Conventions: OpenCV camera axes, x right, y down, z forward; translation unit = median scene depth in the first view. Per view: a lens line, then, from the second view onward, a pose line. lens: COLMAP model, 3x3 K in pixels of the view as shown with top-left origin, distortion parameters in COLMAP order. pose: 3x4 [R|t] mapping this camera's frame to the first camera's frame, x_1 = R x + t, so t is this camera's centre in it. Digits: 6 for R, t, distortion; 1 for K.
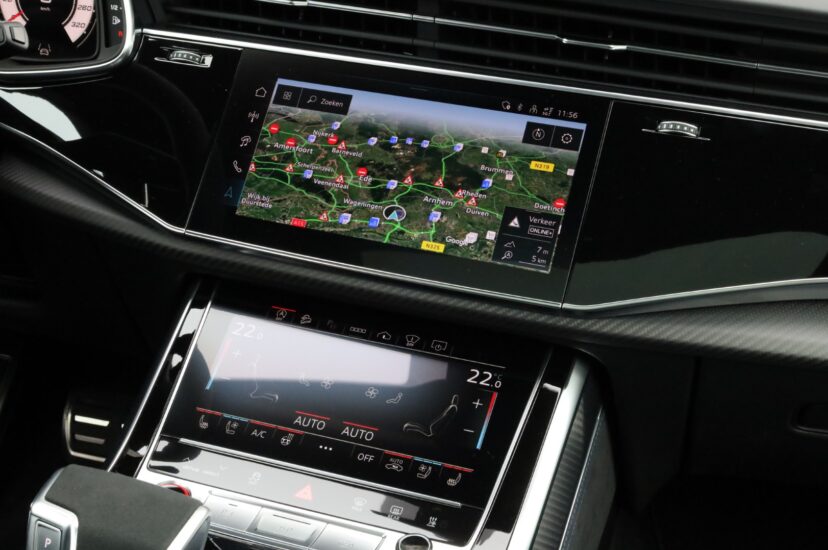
lens RADIAL K [[1212.5, 0, 406.4], [0, 1212.5, 273.6], [0, 0, 1]] dist [0.032169, 0.000000]
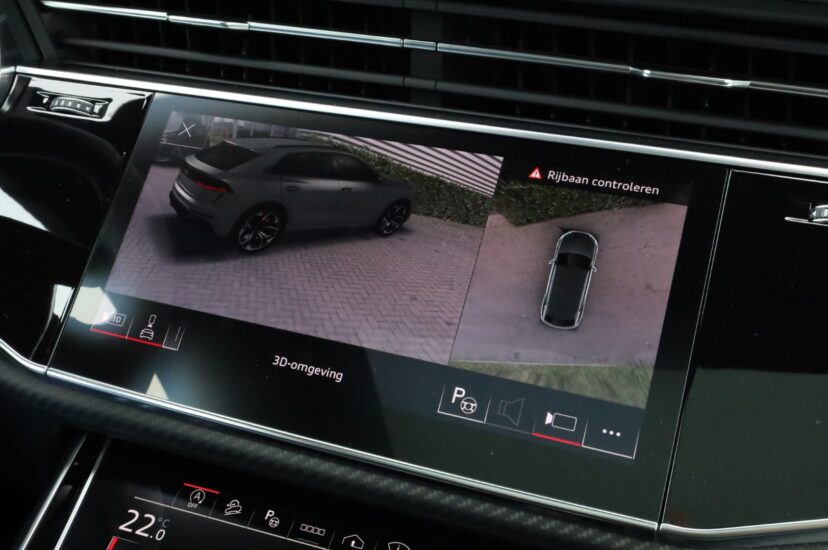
lens RADIAL K [[874.5, 0, 420.7], [0, 874.5, 276.4], [0, 0, 1]] dist [-0.004875, 0.000000]
pose [[0.999974, 0.005799, 0.004208, 0.013350], [-0.005638, 0.999290, -0.037244, -0.067318], [-0.004421, 0.037219, 0.999297, 0.530148]]
